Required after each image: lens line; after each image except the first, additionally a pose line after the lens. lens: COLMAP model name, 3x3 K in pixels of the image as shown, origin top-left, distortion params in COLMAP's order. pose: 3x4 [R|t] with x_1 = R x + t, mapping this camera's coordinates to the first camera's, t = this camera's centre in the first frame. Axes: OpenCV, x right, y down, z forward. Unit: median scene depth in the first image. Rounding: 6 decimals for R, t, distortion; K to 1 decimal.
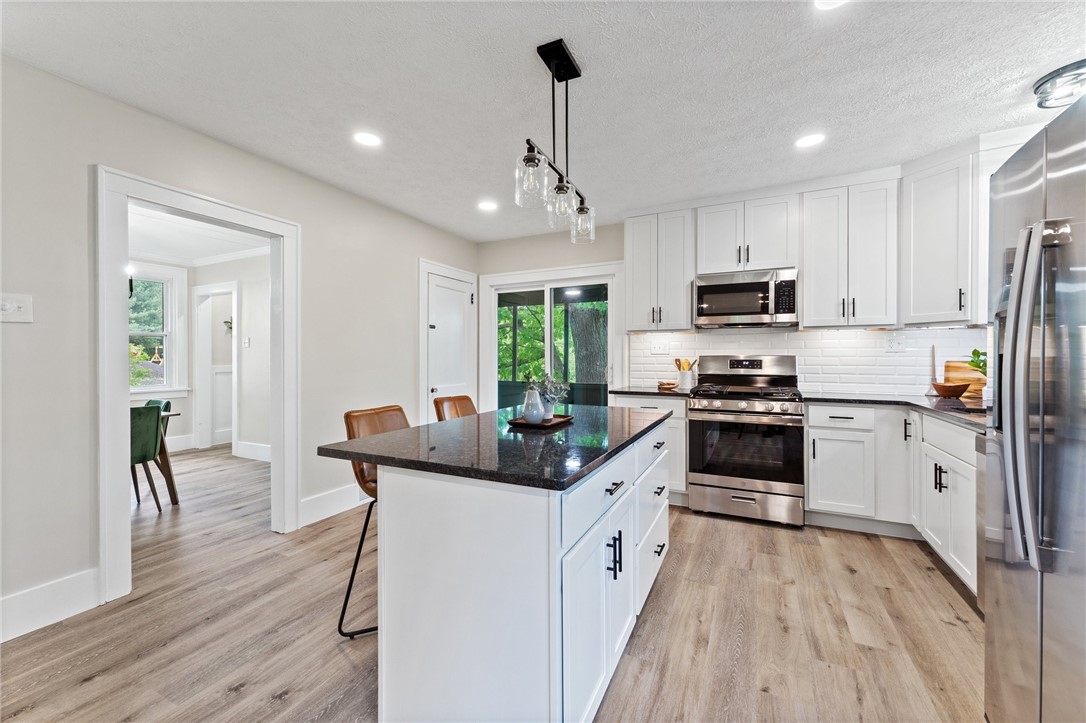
lens RADIAL K [[446.9, 0, 537.1], [0, 446.9, 363.0], [0, 0, 1]] dist [0.002766, 0.000311]
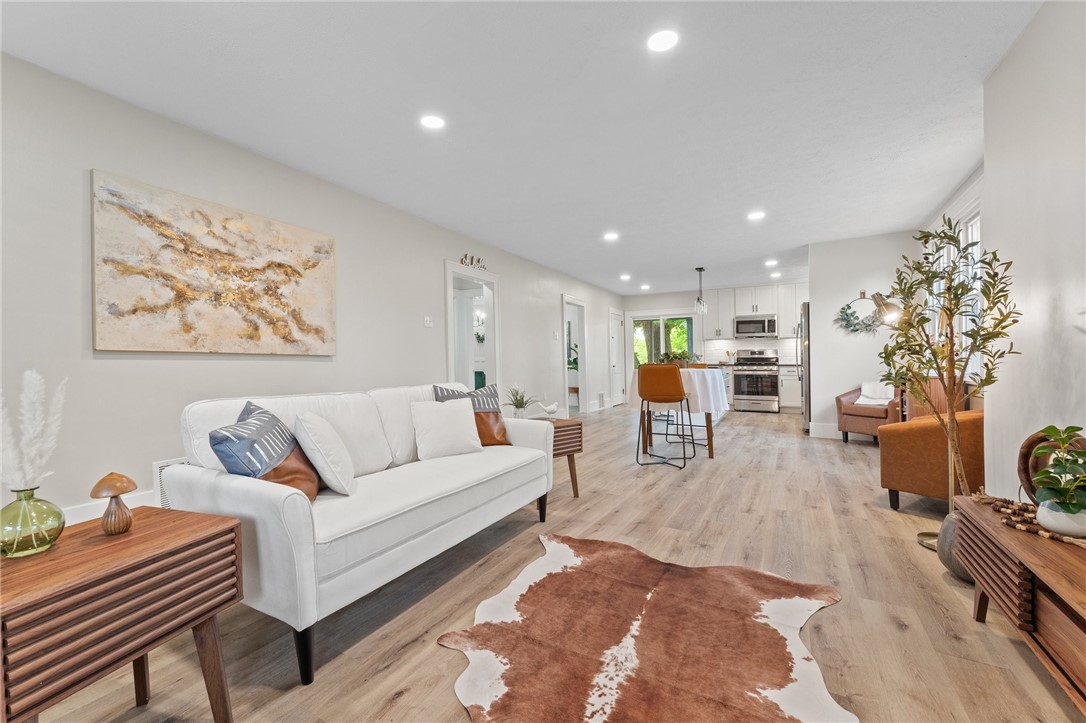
lens RADIAL K [[446.9, 0, 535.1], [0, 446.9, 353.1], [0, 0, 1]] dist [0.002766, 0.000311]
pose [[0.998298, -0.006321, -0.057976, -0.718502], [0.004718, 0.999604, -0.027755, 0.079758], [0.058128, 0.027434, 0.997932, -1.800173]]
